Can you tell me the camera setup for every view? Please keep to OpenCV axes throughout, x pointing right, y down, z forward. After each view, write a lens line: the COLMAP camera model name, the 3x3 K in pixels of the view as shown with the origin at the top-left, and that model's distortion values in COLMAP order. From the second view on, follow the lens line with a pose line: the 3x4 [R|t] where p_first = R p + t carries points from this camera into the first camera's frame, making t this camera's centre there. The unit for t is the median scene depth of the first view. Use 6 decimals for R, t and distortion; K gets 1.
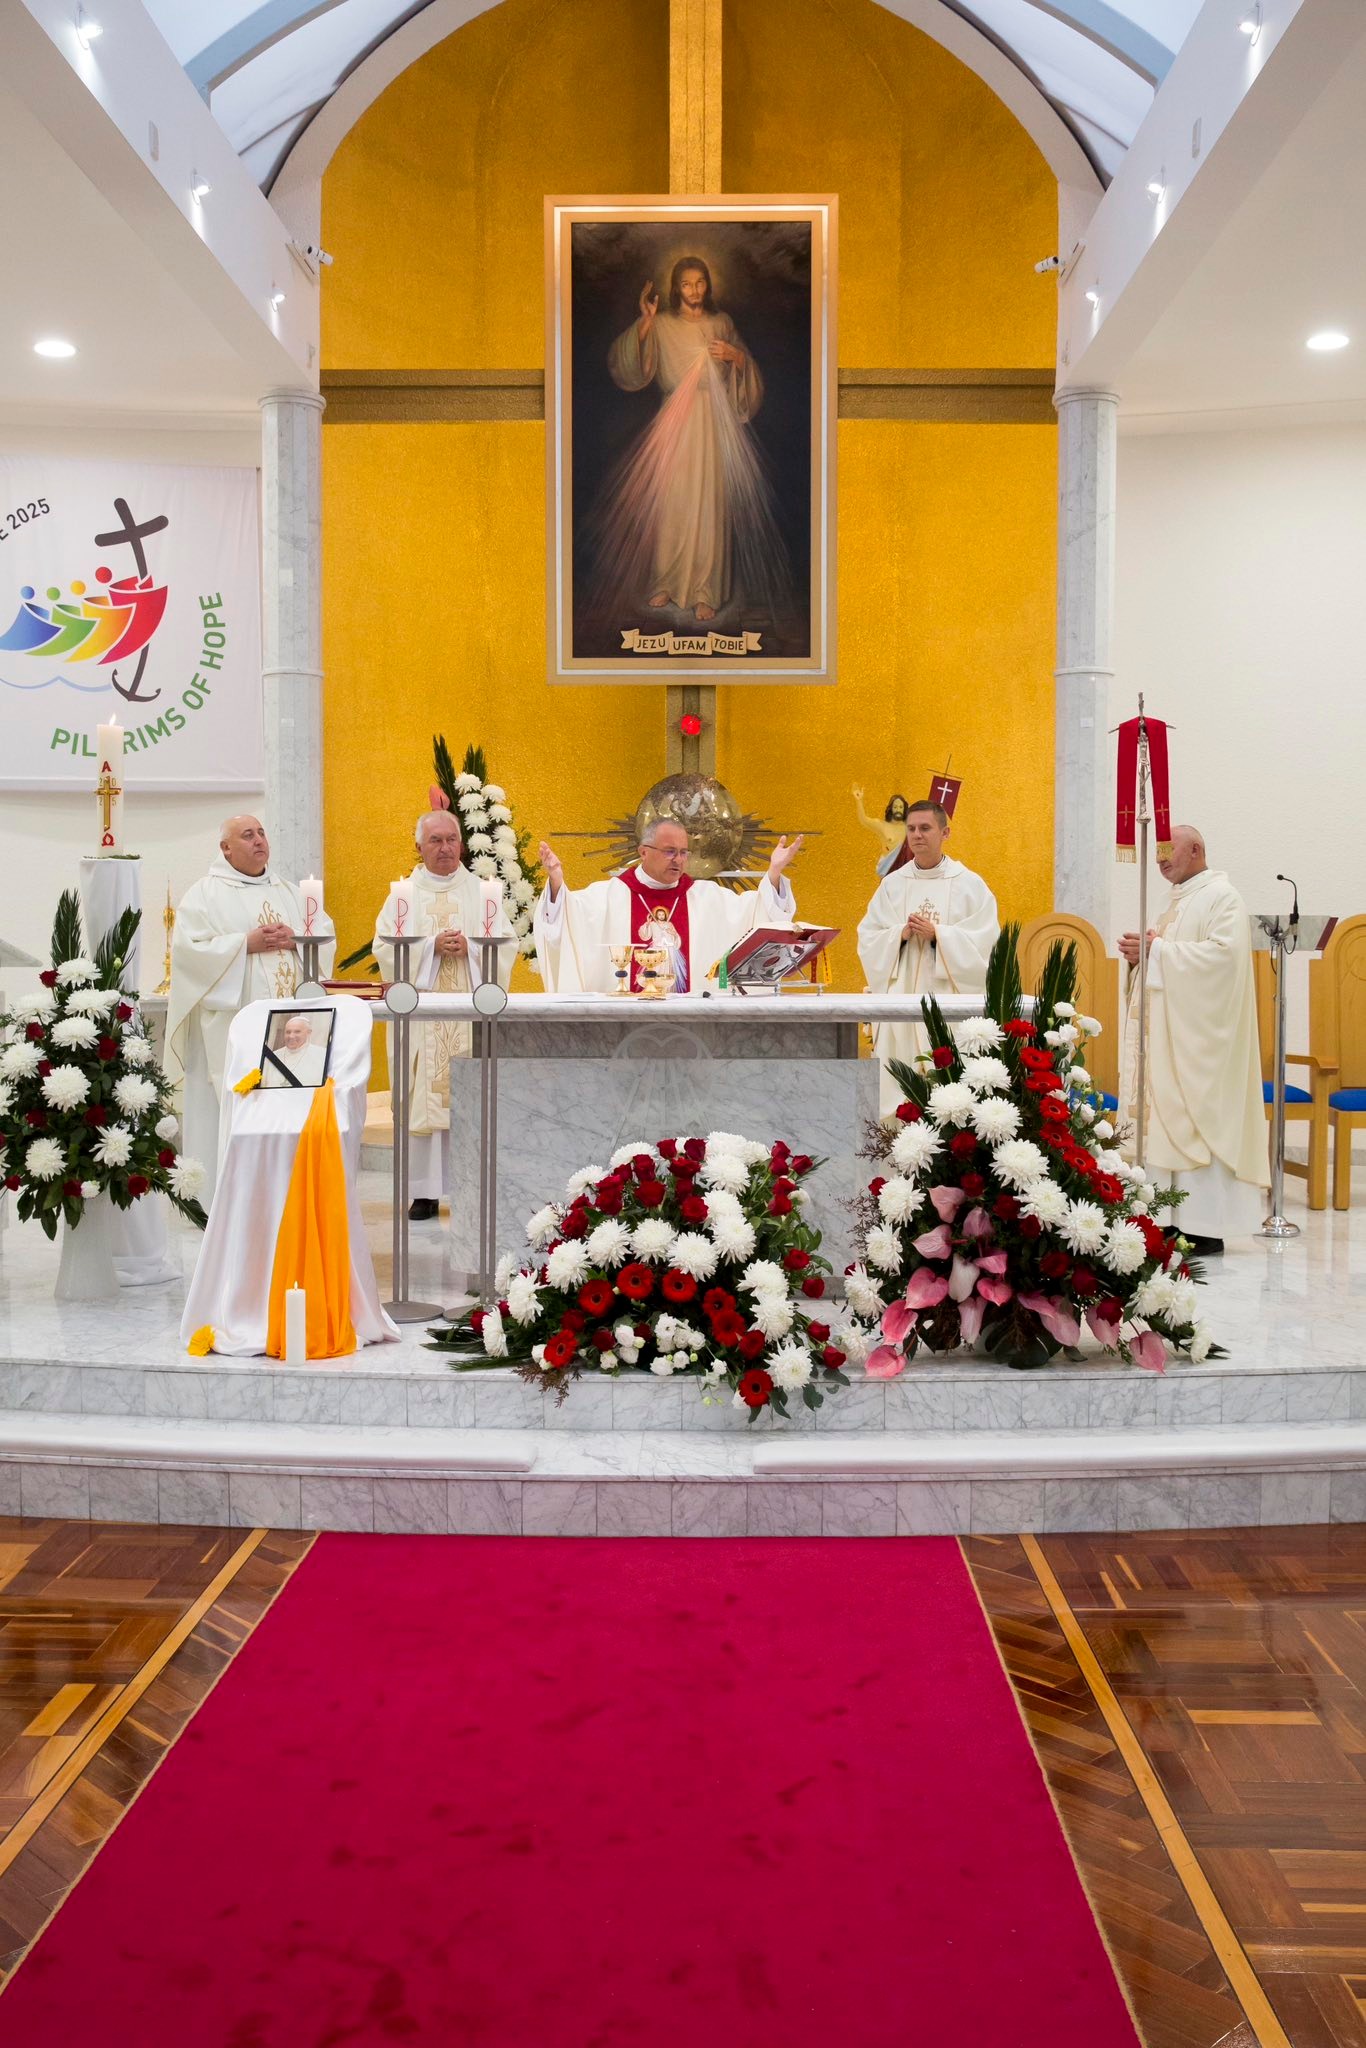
lens RADIAL K [[1877.9, 0, 683.0], [0, 1877.9, 1024.0], [0, 0, 1]] dist [-0.063191, 0.193117]
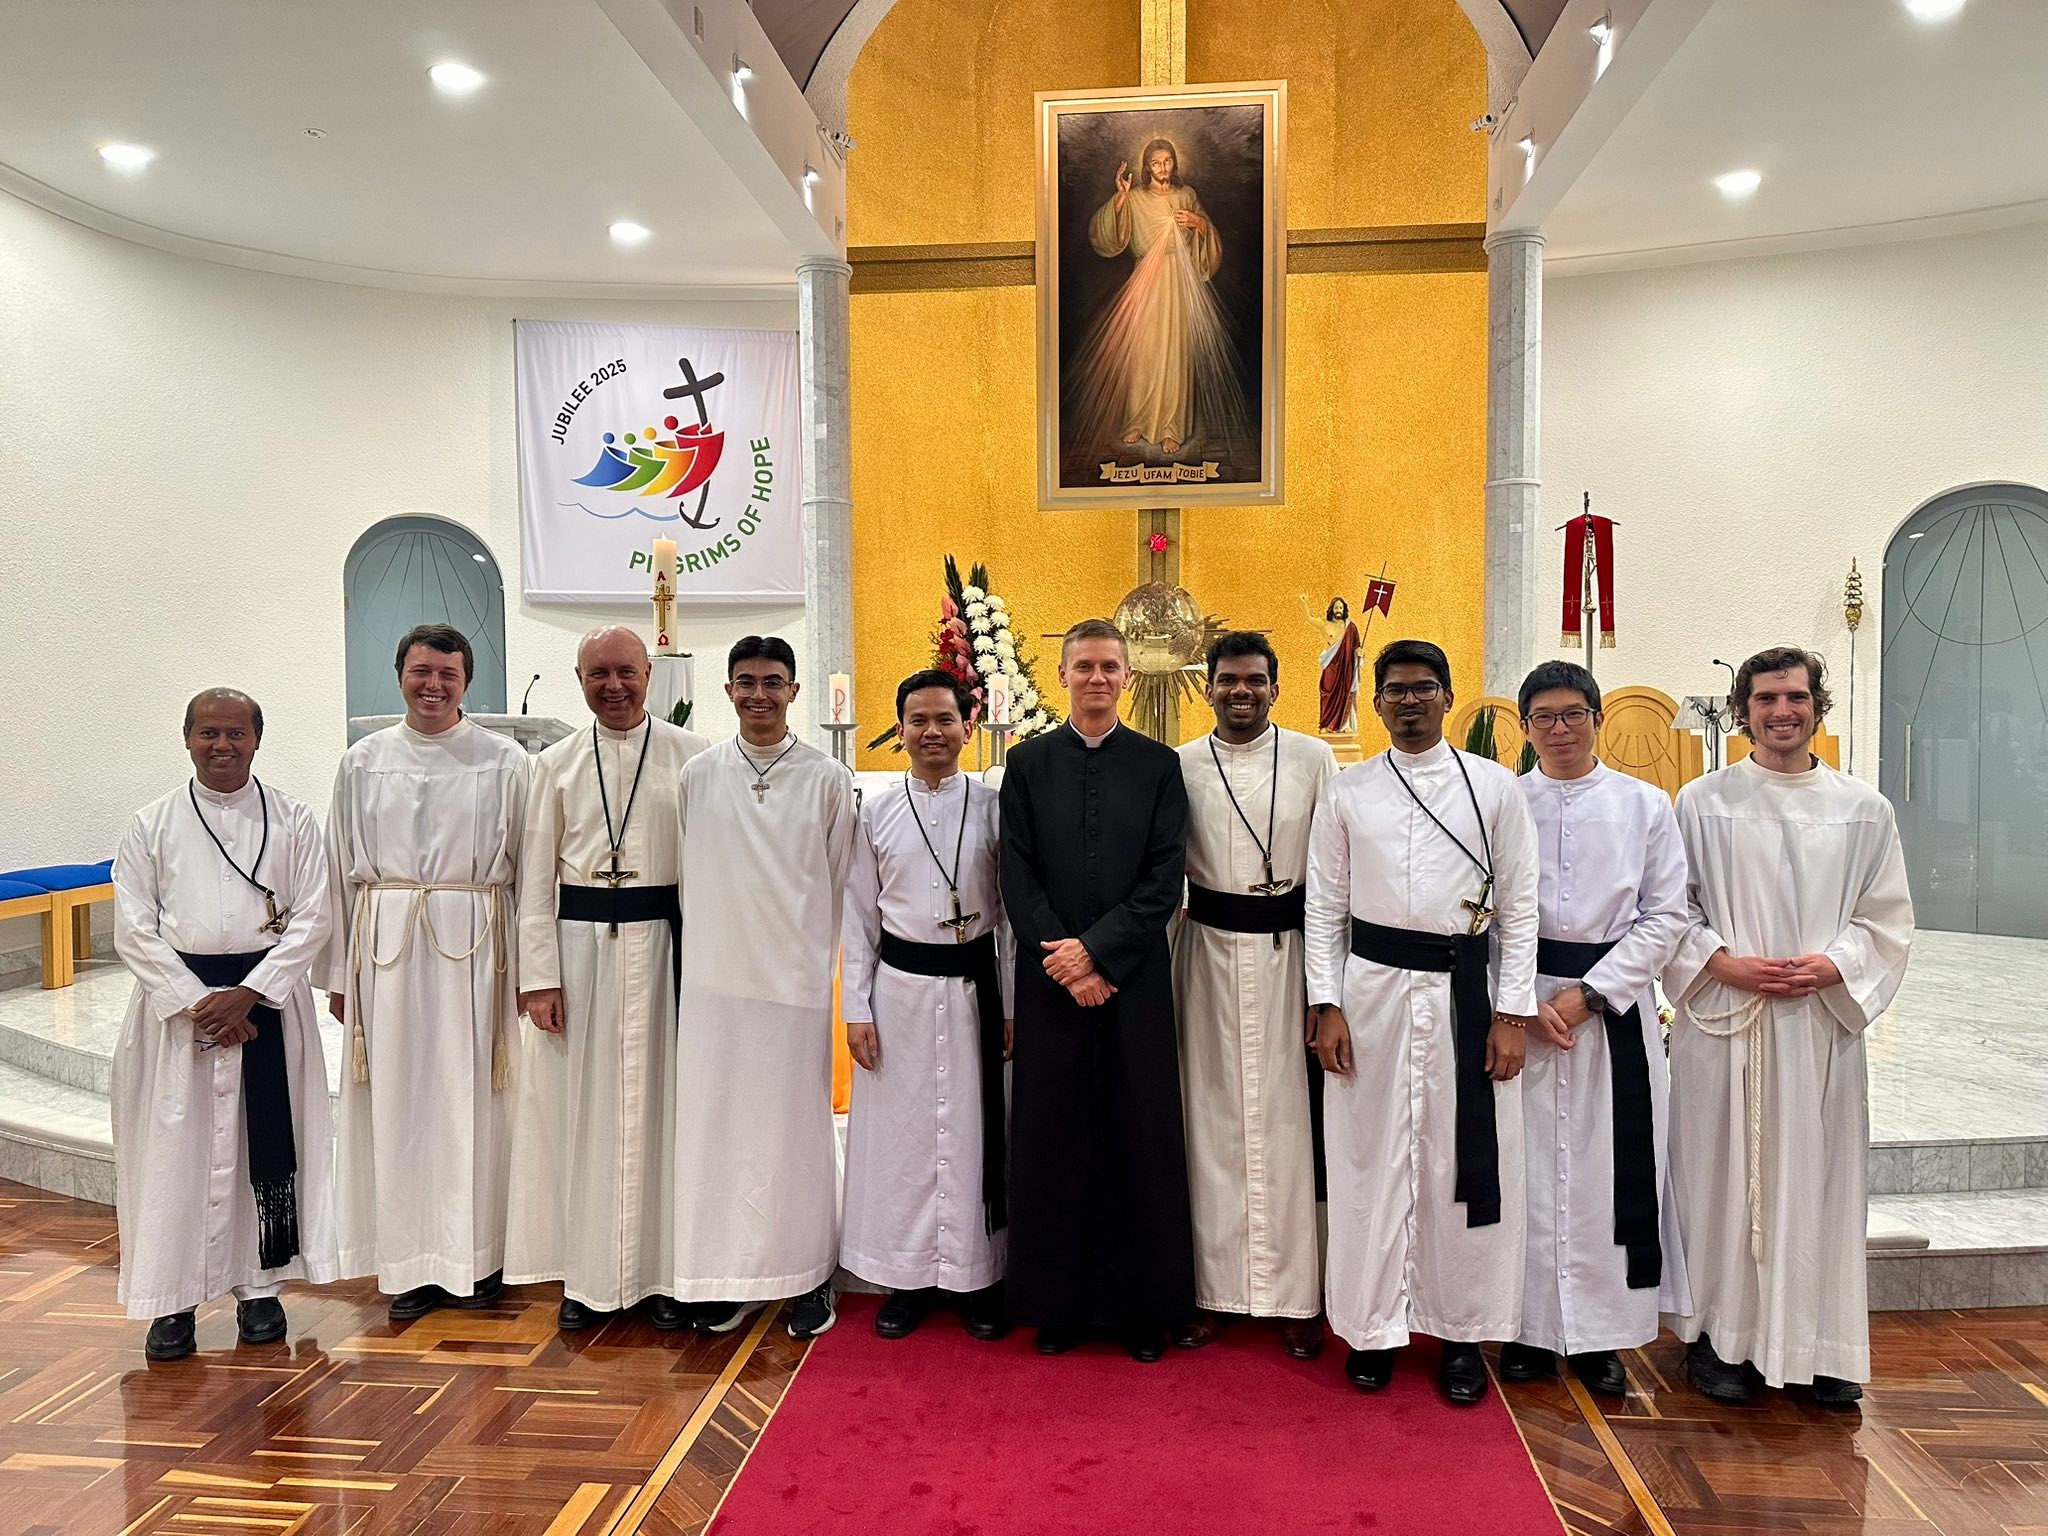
lens RADIAL K [[1128.2, 0, 1008.8], [0, 1128.2, 793.2], [0, 0, 1]] dist [0.004849, 0.000023]
pose [[0.997213, -0.002742, -0.074555, -0.038477], [0.004337, 0.999765, 0.021241, -0.015866], [0.074479, -0.021505, 0.996991, 0.277113]]
